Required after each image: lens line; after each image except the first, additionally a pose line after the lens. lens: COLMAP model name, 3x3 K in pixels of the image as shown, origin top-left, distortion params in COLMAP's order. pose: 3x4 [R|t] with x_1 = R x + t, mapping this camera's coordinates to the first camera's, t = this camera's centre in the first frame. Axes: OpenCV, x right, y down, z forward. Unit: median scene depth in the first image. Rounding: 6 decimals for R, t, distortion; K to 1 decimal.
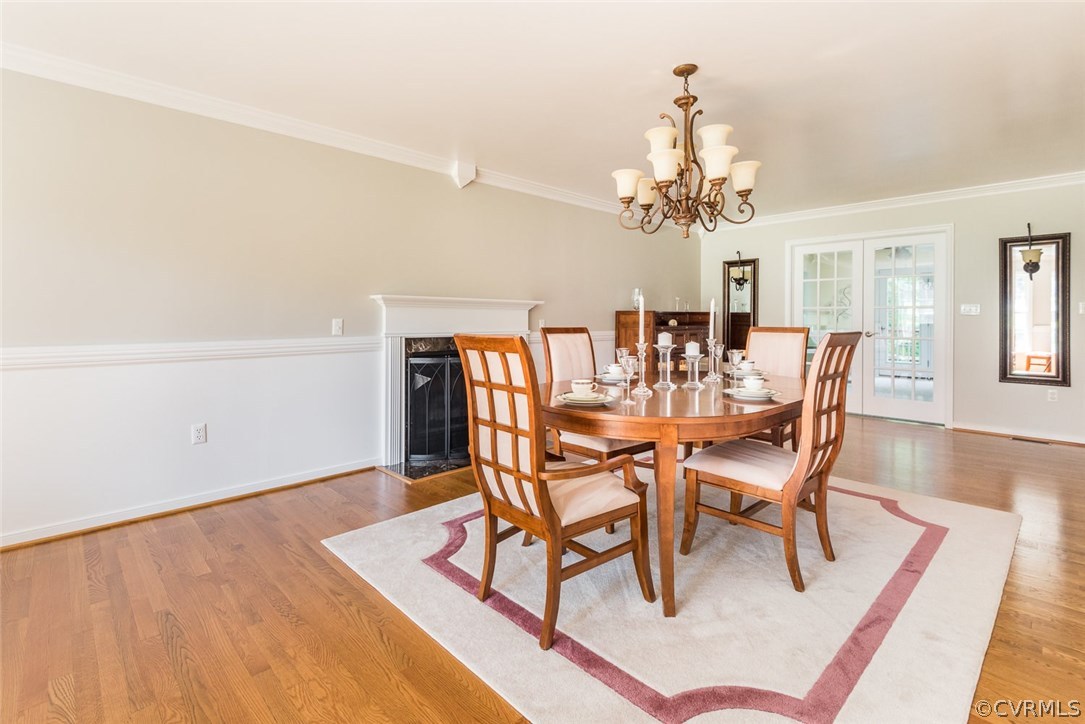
lens RADIAL K [[506.5, 0, 540.8], [0, 506.5, 334.1], [0, 0, 1]] dist [-0.000196, 0.000018]
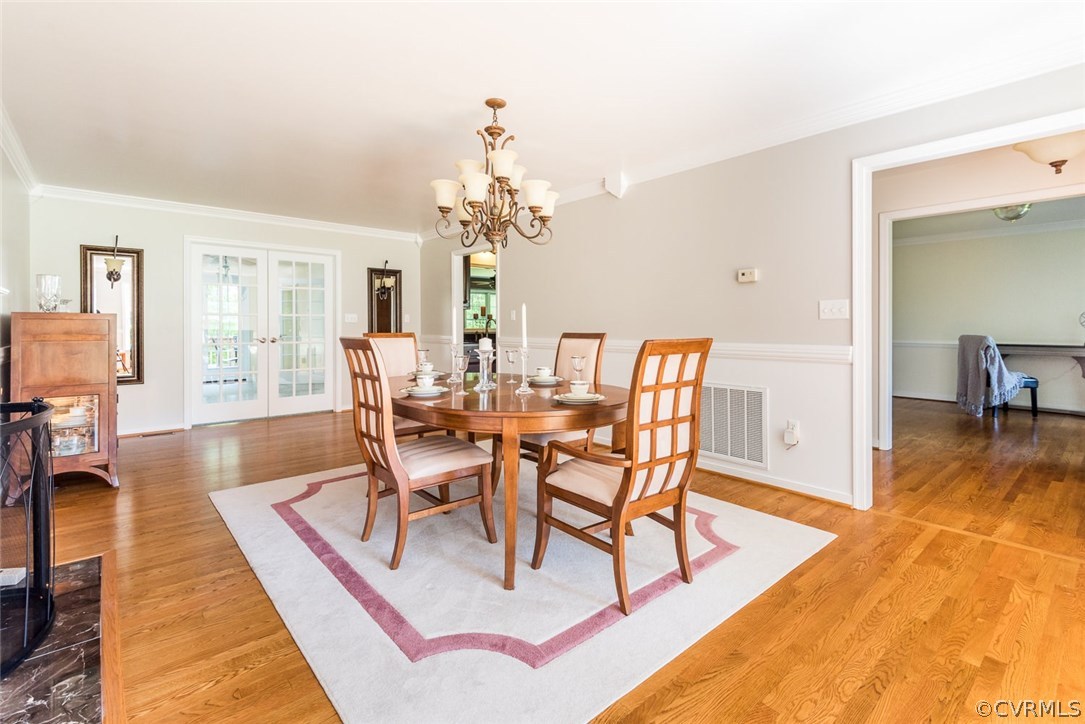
lens RADIAL K [[506.5, 0, 540.8], [0, 506.5, 334.1], [0, 0, 1]] dist [-0.000196, 0.000018]
pose [[0.050837, -0.021041, 0.998485, -0.341691], [0.032907, 0.999270, 0.019382, -0.012138], [-0.998165, 0.031872, 0.051492, 0.345339]]
